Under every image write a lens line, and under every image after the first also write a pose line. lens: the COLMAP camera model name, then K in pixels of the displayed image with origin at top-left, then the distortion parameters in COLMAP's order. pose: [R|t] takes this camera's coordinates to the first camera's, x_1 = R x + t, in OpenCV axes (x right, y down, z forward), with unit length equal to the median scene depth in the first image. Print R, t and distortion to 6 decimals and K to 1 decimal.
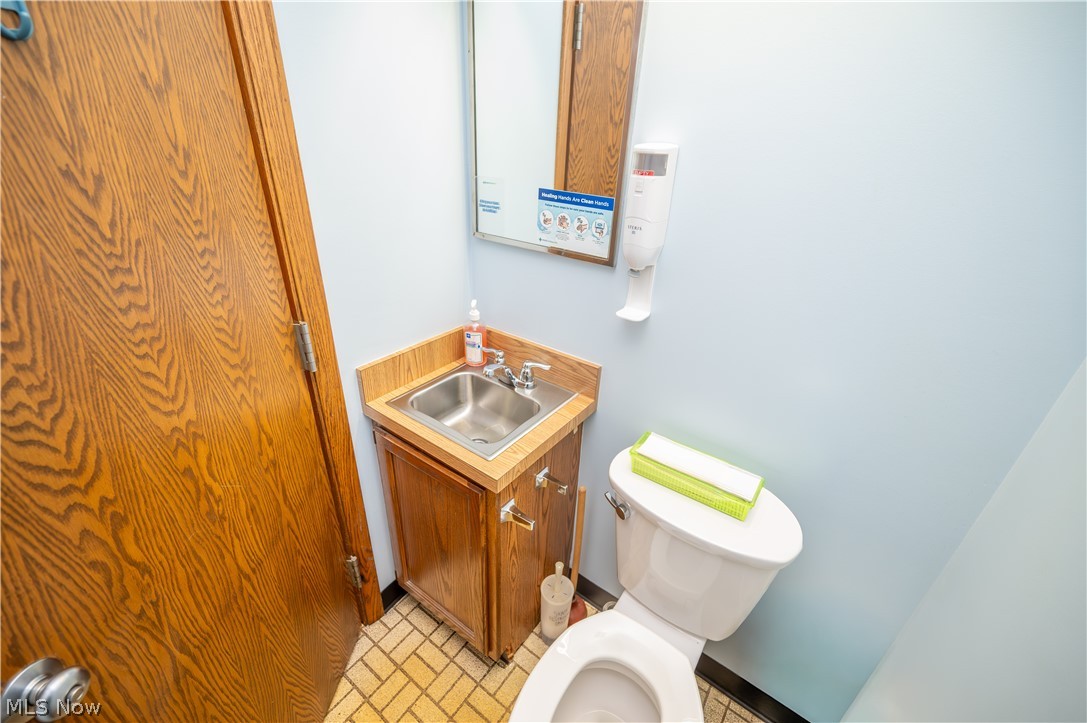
lens RADIAL K [[427.1, 0, 540.0], [0, 427.1, 362.3], [0, 0, 1]] dist [-0.002289, -0.000141]
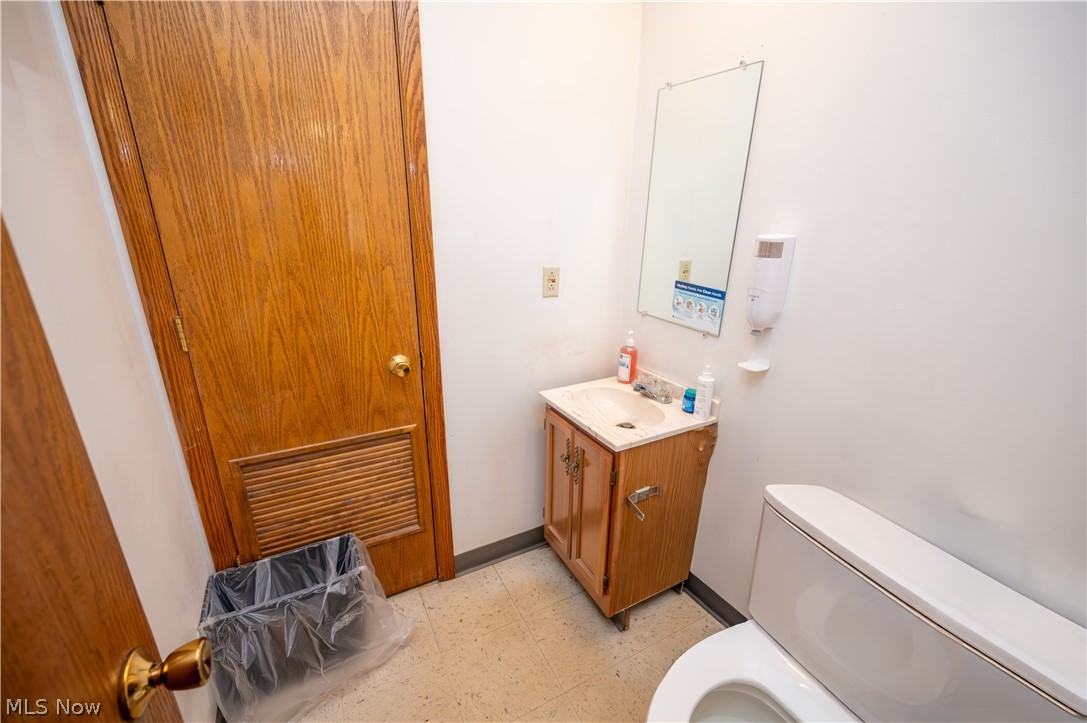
lens RADIAL K [[443.2, 0, 543.5], [0, 443.2, 361.5], [0, 0, 1]] dist [0.001145, 0.000000]
pose [[0.941411, 0.046772, -0.334003, 0.096608], [-0.067520, 0.996425, -0.050775, -0.021551], [0.330434, 0.070352, 0.941203, -0.583388]]
